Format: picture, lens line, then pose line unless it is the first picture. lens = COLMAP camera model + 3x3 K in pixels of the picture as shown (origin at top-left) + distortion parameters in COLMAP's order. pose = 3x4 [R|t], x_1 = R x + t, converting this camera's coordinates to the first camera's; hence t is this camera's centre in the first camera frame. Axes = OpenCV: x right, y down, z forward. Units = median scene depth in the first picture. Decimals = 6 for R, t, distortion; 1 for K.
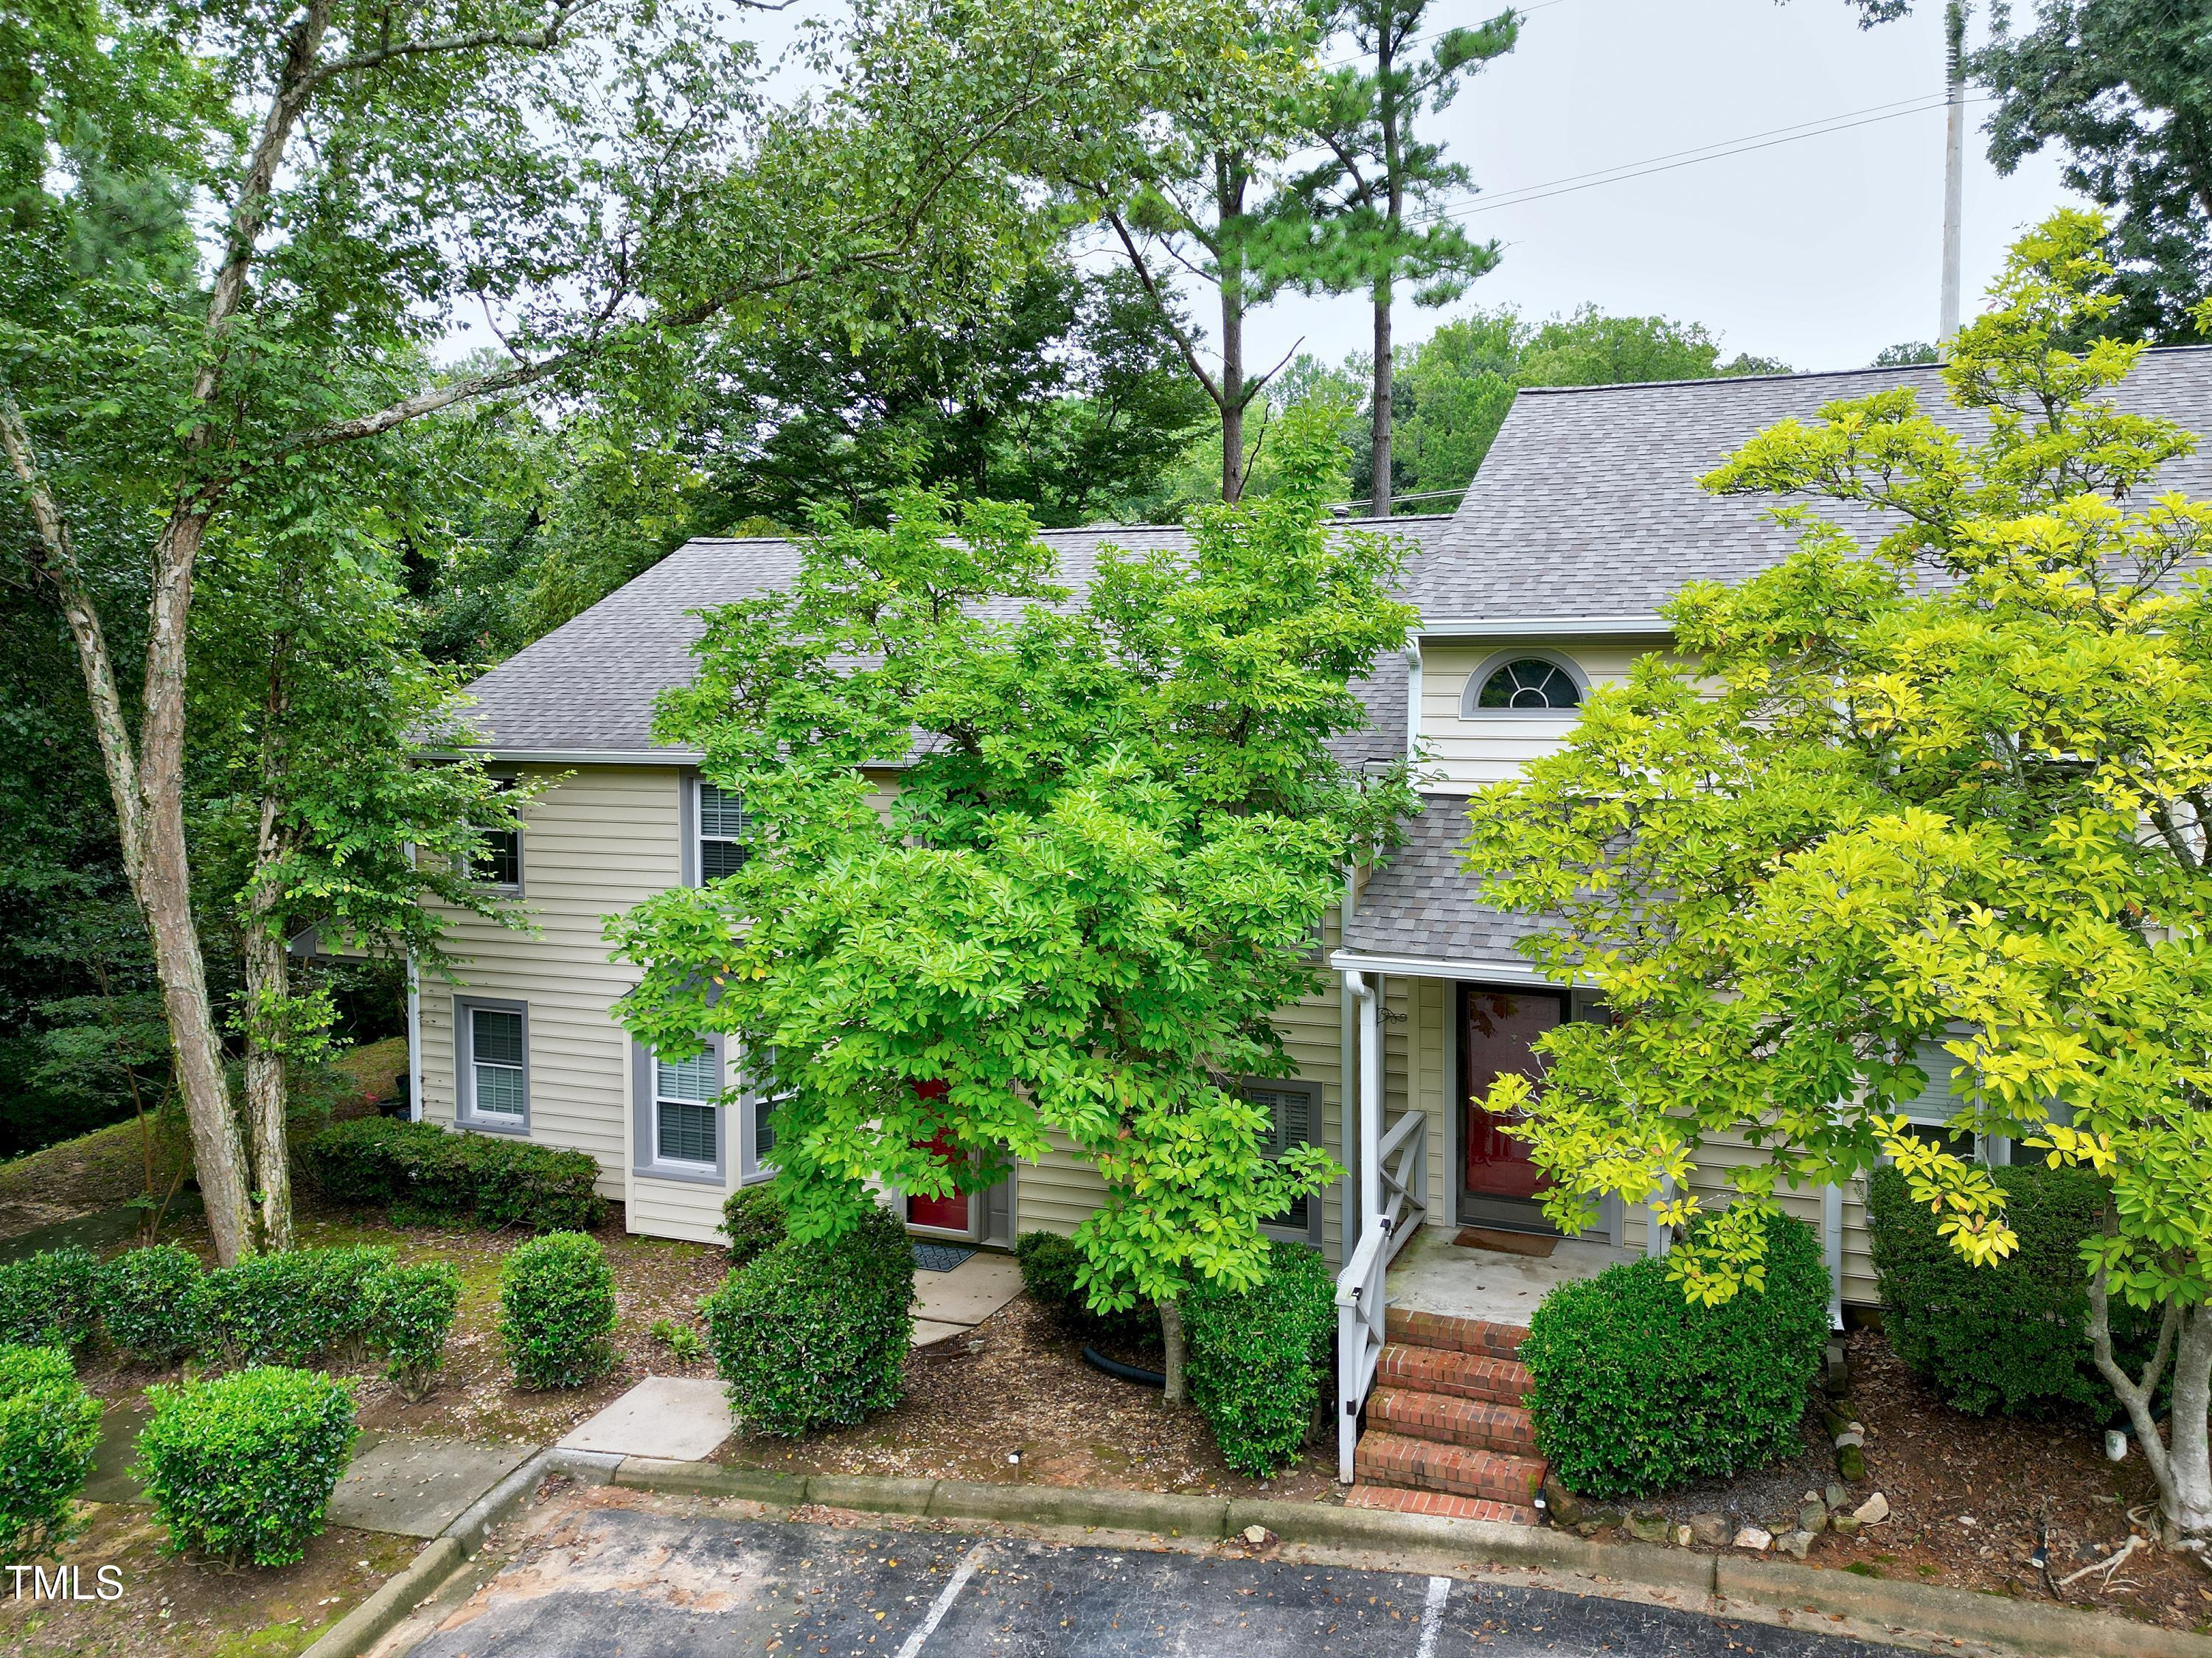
lens RADIAL K [[1596.1, 0, 1224.7], [0, 1596.1, 753.2], [0, 0, 1]] dist [0.049045, -0.038286]
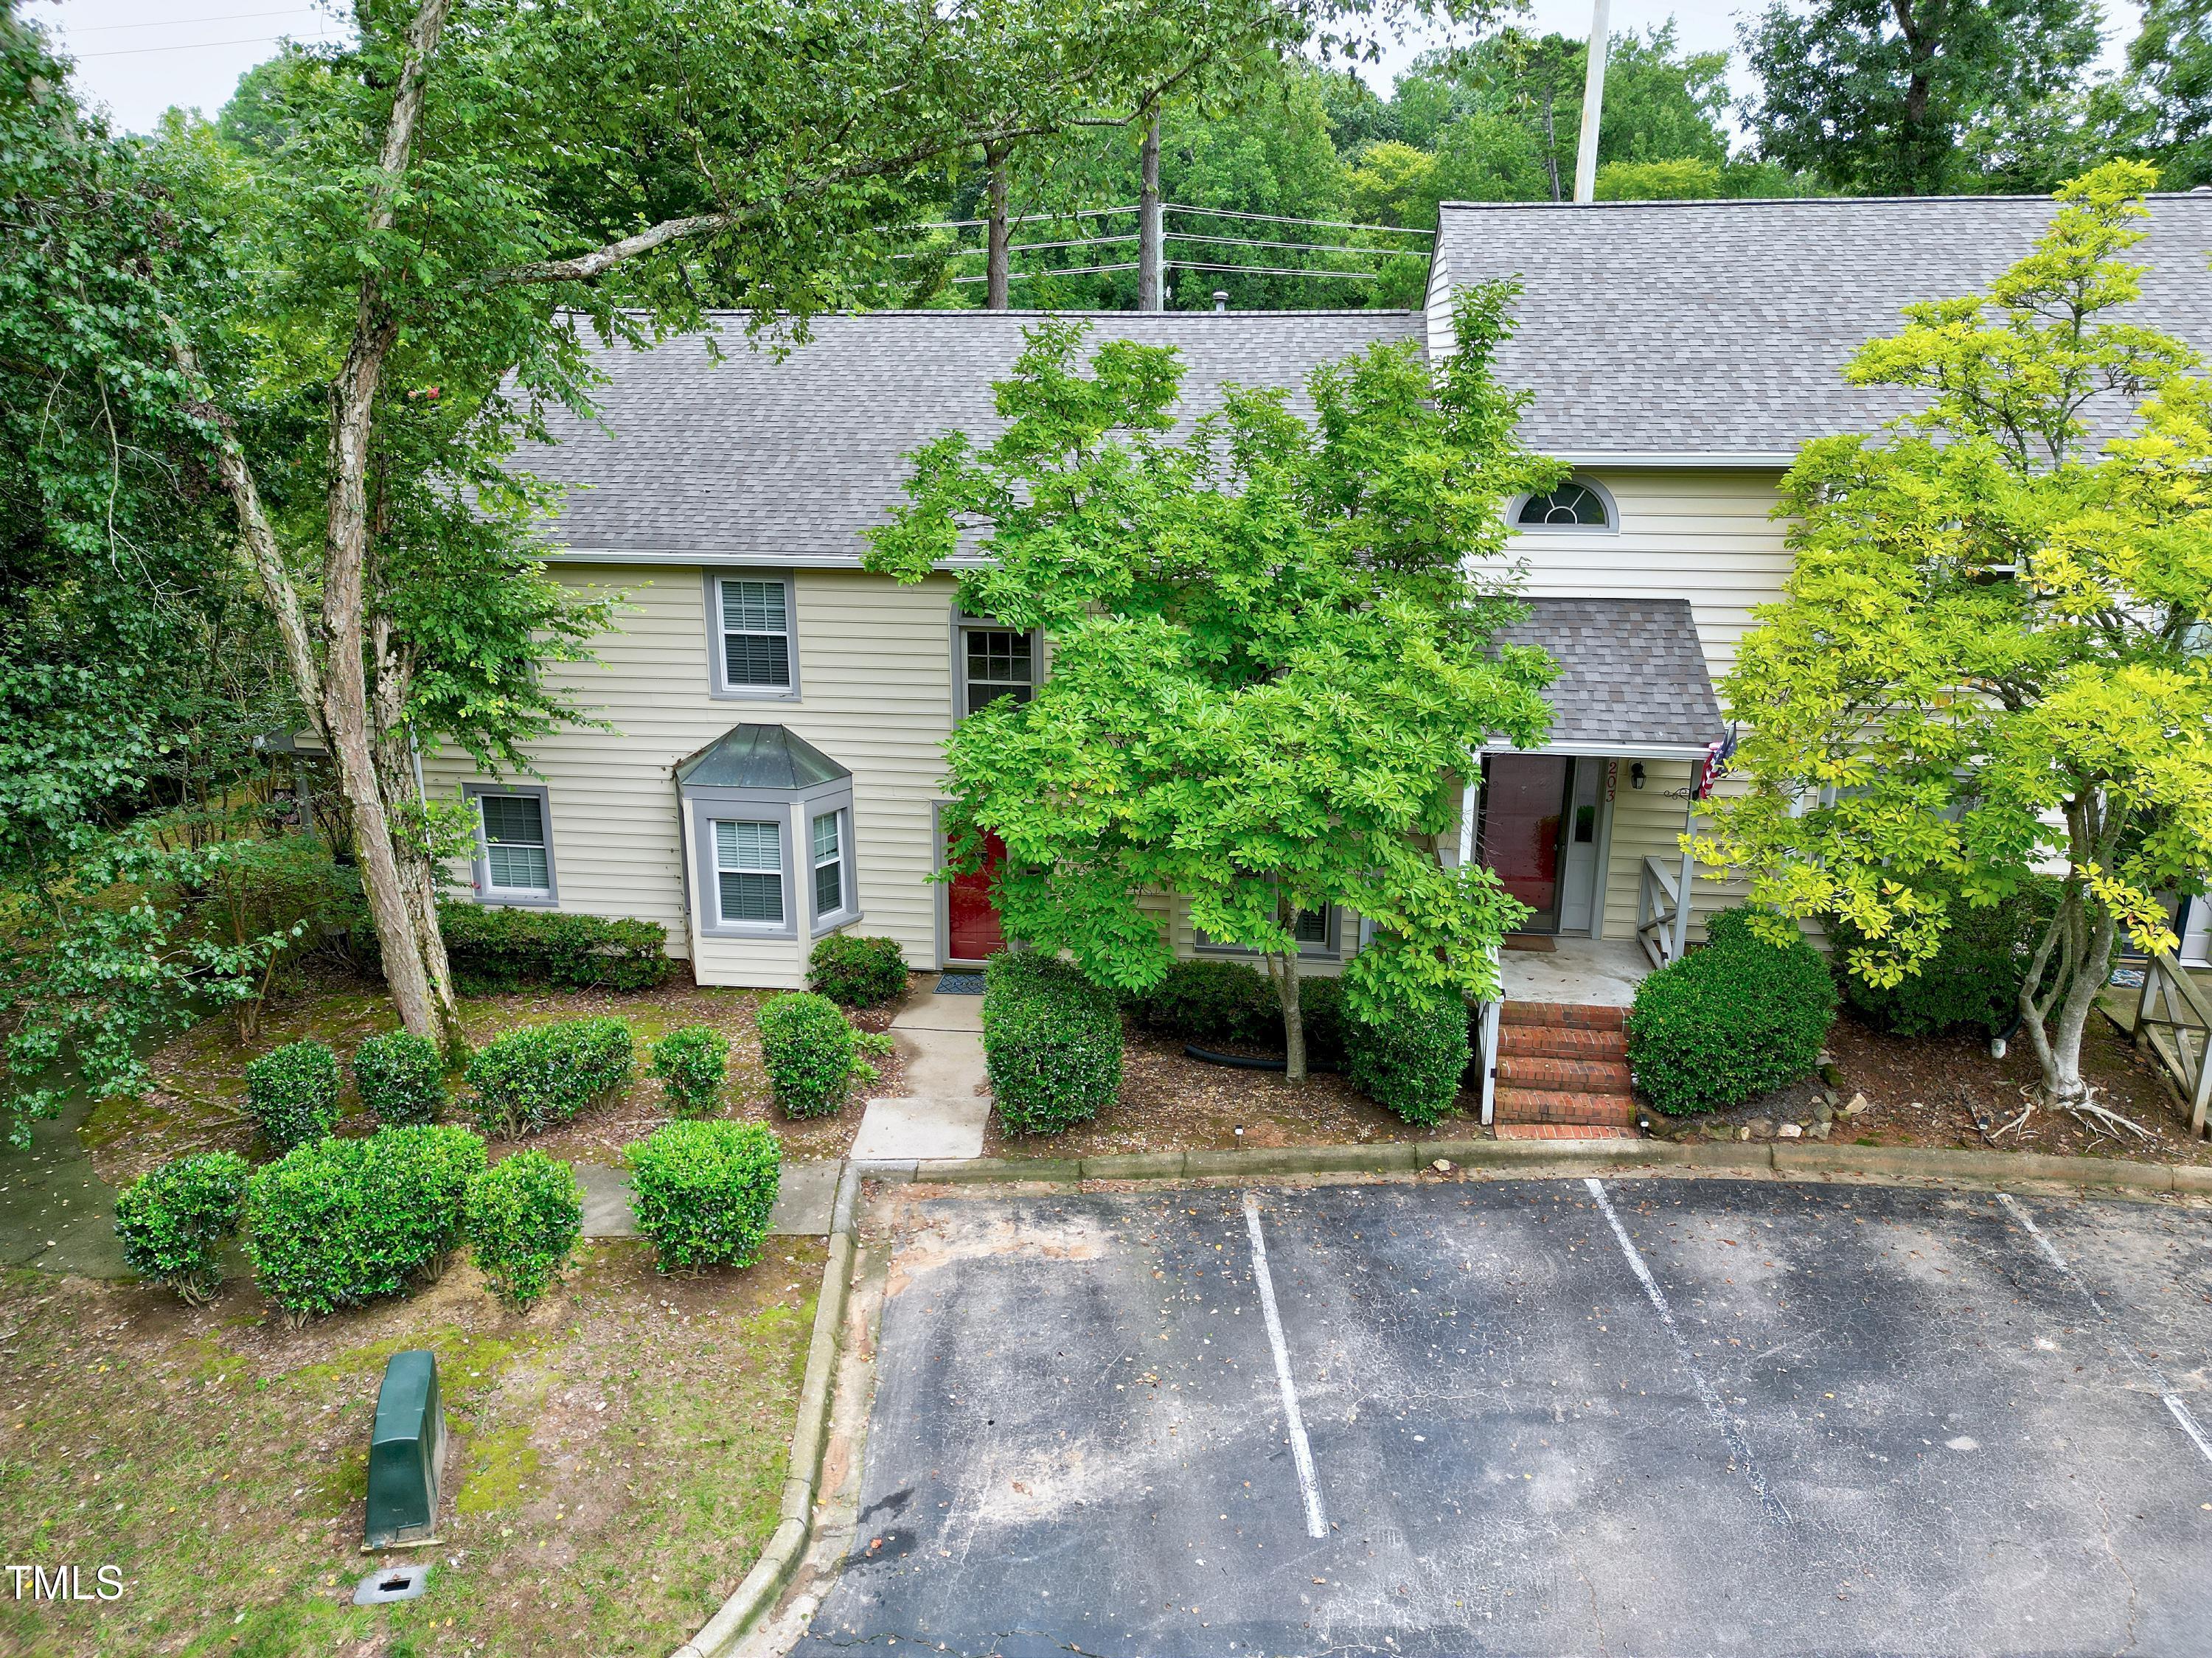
lens RADIAL K [[1557.4, 0, 1091.3], [0, 1557.4, 828.5], [0, 0, 1]] dist [0.042245, -0.035366]
pose [[0.974135, -0.058481, 0.218270, -0.534096], [0.005501, 0.971782, 0.235818, -0.106261], [-0.225902, -0.228518, 0.946968, -0.123543]]
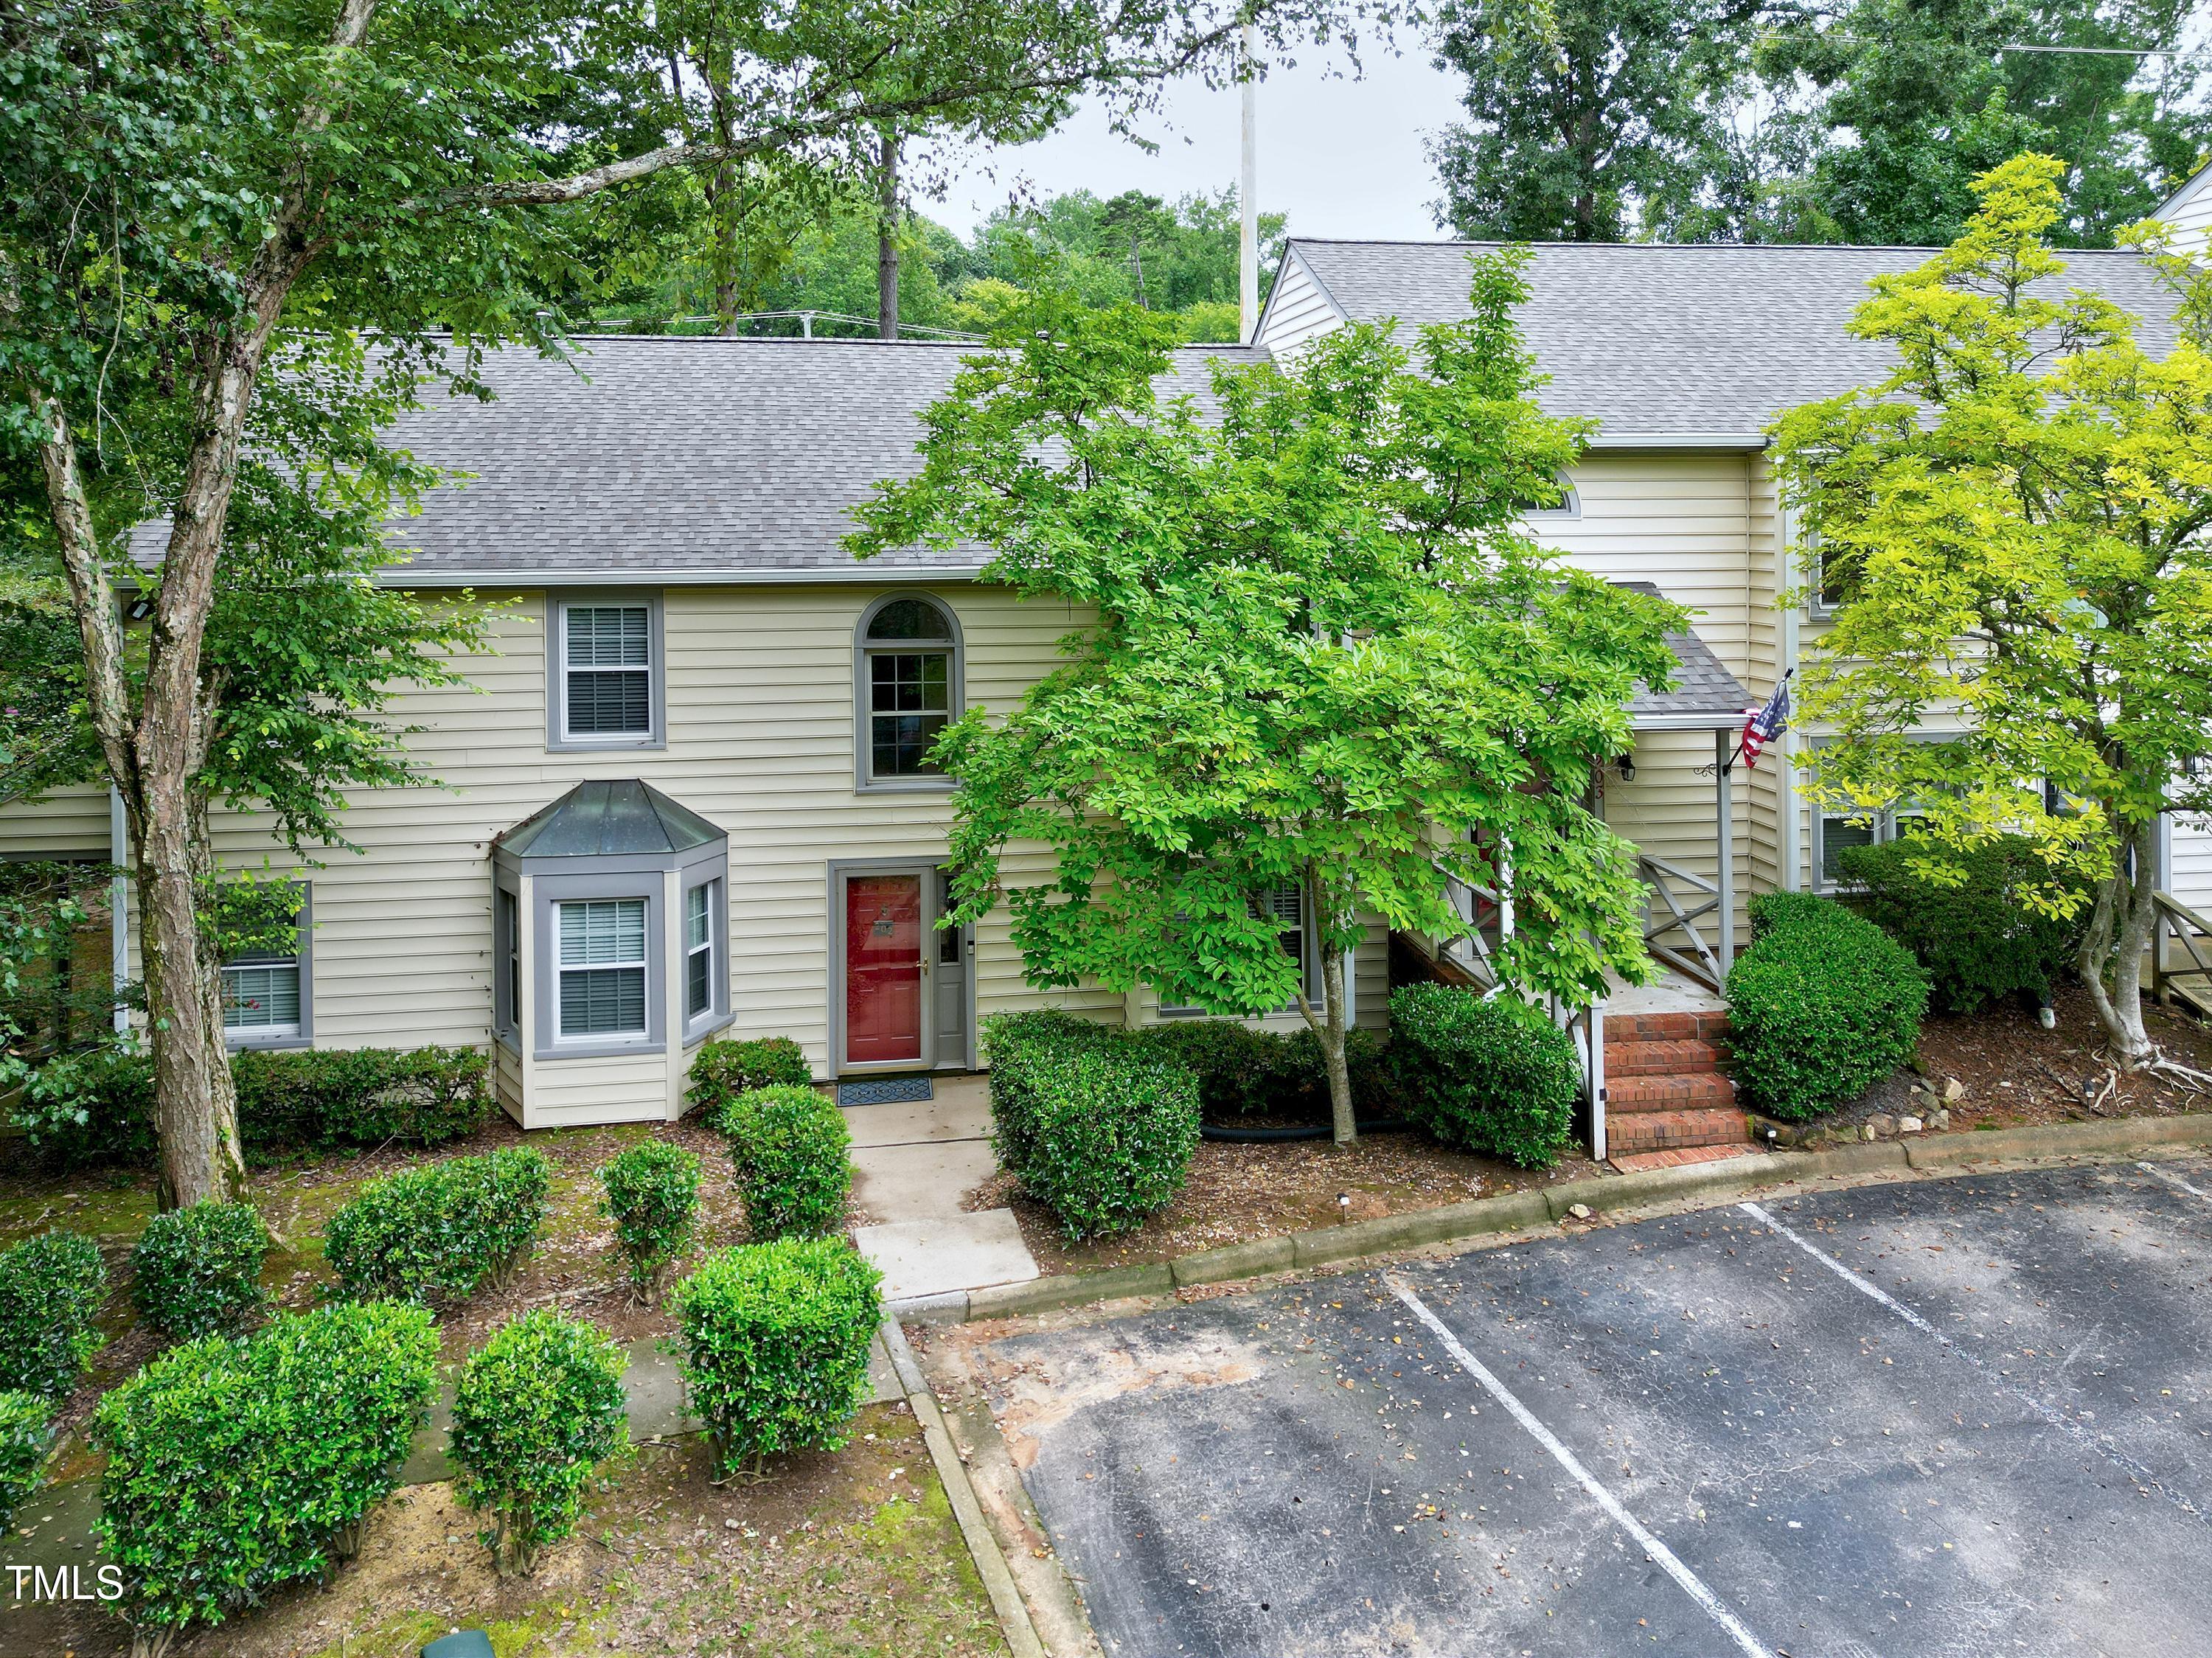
lens RADIAL K [[1659.7, 0, 1097.3], [0, 1659.7, 527.7], [0, 0, 1]] dist [0.017924, -0.002804]
pose [[0.877367, -0.007963, 0.479753, -0.841699], [0.027575, 0.999047, -0.033846, 0.023194], [-0.479026, 0.042925, 0.876750, 0.090235]]
